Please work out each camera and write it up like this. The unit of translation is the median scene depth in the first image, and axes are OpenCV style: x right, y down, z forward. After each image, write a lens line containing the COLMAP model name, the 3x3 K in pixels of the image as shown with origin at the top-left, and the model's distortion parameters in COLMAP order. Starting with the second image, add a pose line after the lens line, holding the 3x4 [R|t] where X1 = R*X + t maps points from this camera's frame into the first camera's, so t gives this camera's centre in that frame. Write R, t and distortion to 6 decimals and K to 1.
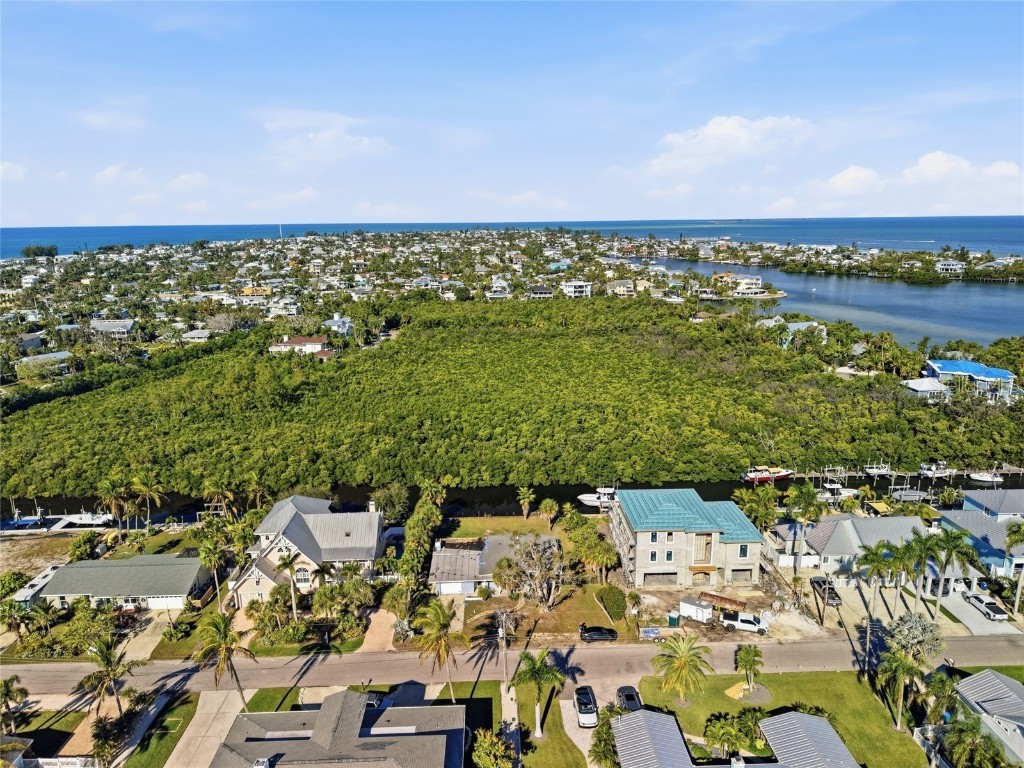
lens RADIAL K [[696.7, 0, 512.0], [0, 696.7, 384.0], [0, 0, 1]] dist [0.110713, -0.000561]
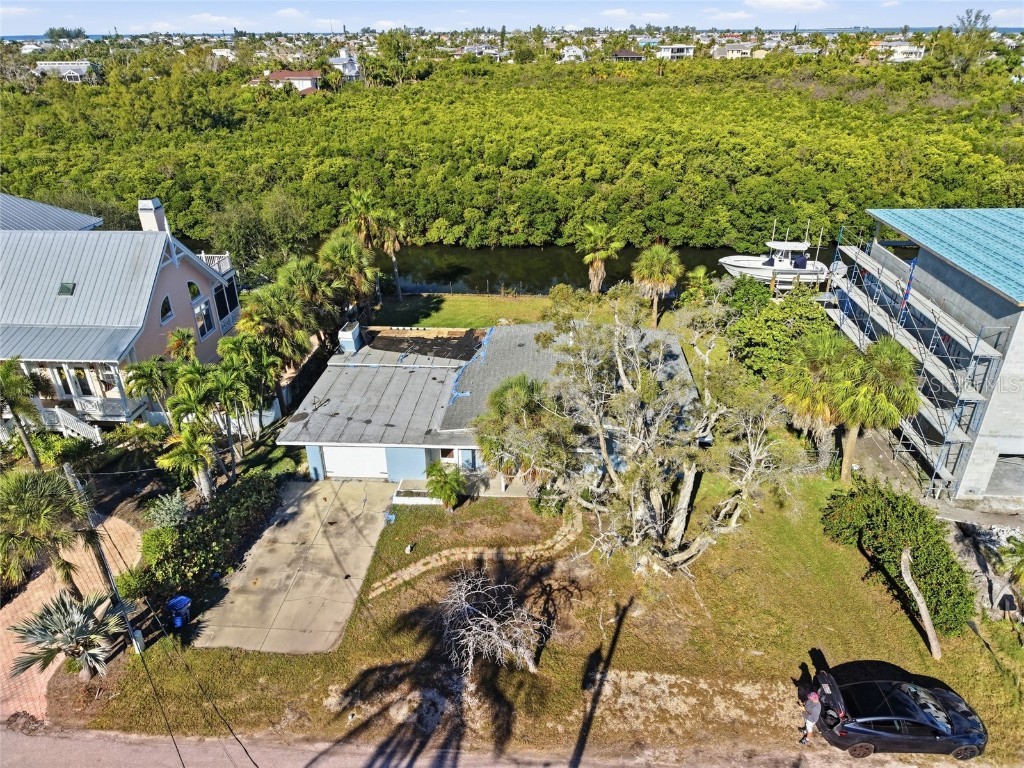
lens RADIAL K [[704.6, 0, 516.9], [0, 704.6, 385.6], [0, 0, 1]] dist [0.035919, -0.000220]
pose [[0.995497, 0.051628, -0.079496, 0.009116], [-0.031793, 0.971937, 0.233084, 0.149497], [0.089299, -0.229507, 0.969202, 0.588173]]
